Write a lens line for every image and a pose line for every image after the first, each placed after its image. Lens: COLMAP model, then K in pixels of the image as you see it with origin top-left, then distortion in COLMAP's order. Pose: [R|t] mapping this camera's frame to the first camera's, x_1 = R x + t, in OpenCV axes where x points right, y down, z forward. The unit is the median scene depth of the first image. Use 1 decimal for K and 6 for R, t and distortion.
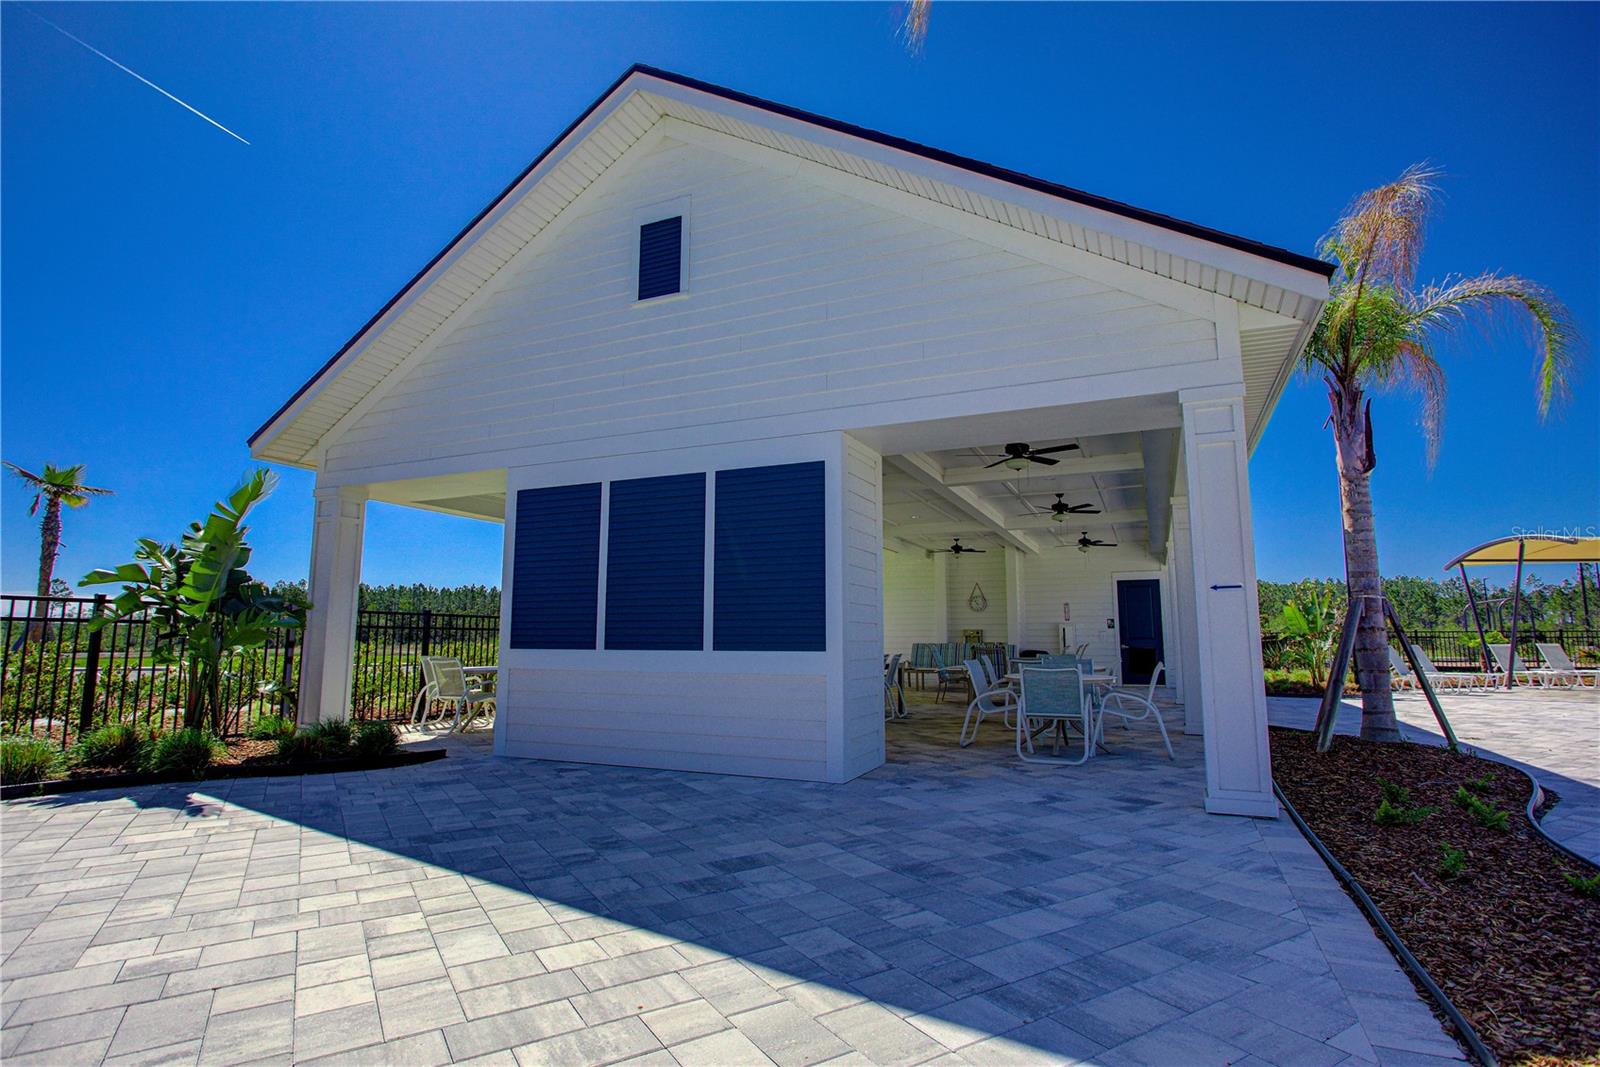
lens RADIAL K [[800.9, 0, 800.0], [0, 800.9, 533.5], [0, 0, 1]] dist [-0.016804, -0.000237]
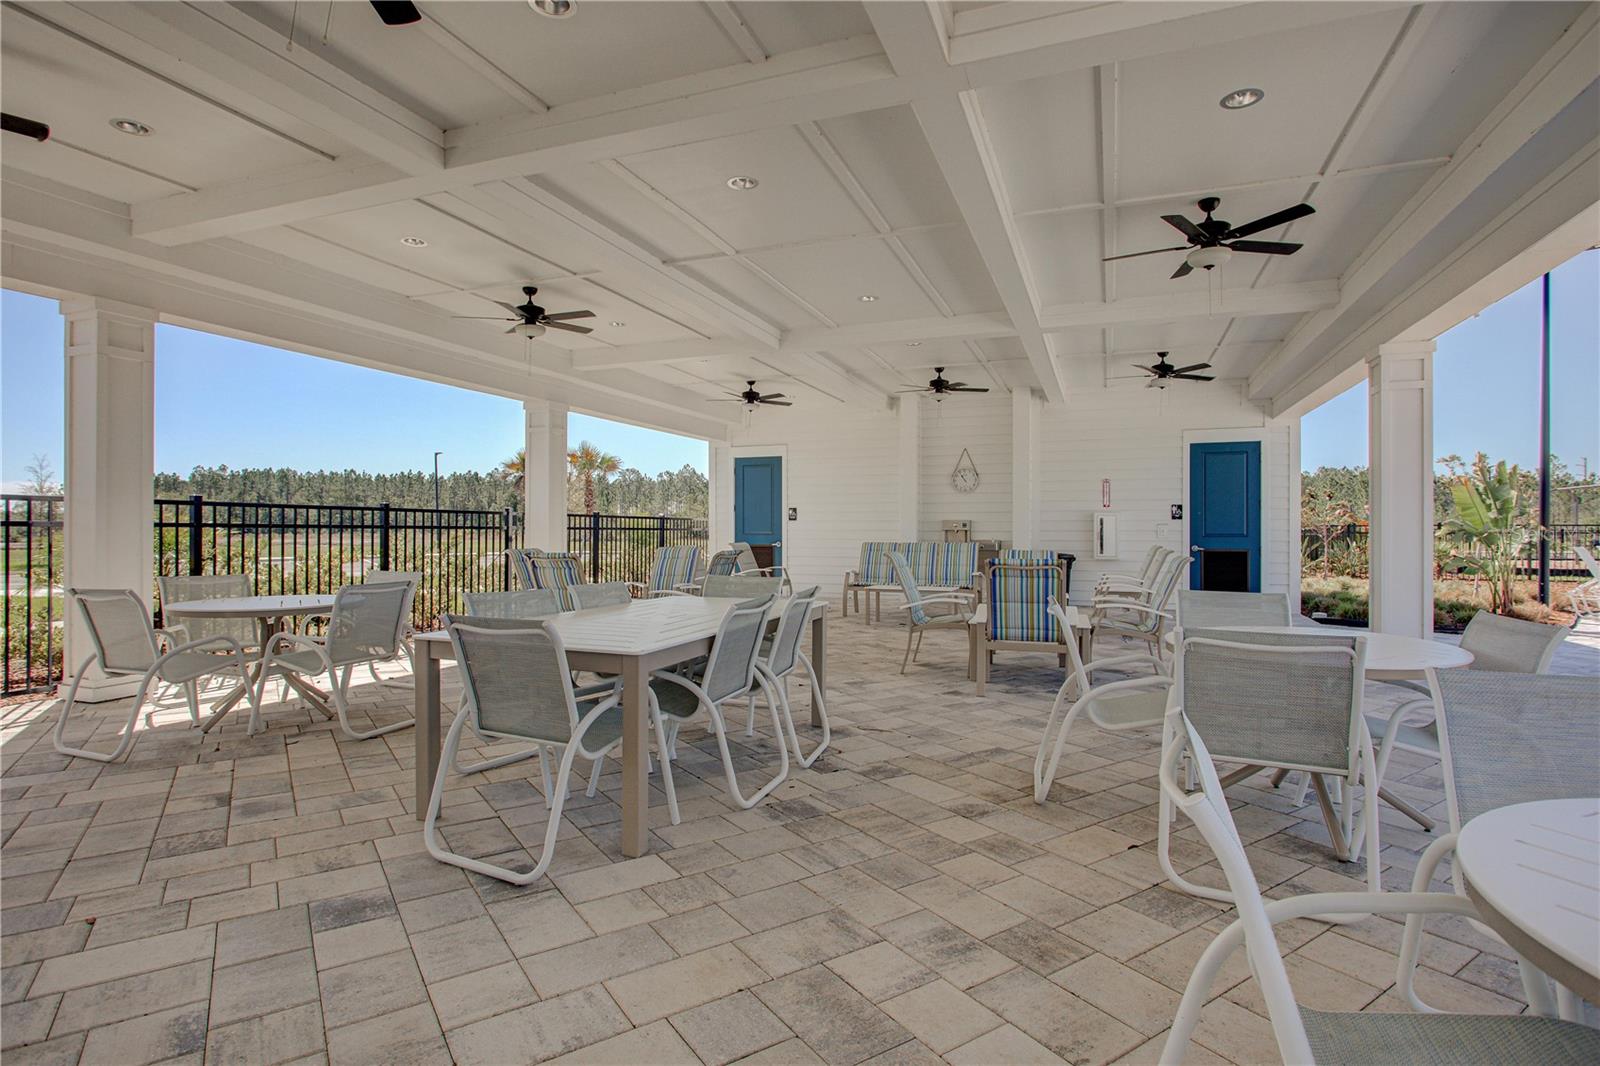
lens RADIAL K [[800.9, 0, 800.0], [0, 800.9, 533.0], [0, 0, 1]] dist [-0.016804, -0.000237]
pose [[0.998795, 0.001948, 0.049036, 0.060667], [-0.008655, 0.990540, 0.136949, 0.044484], [-0.048305, -0.137208, 0.989364, 0.381536]]
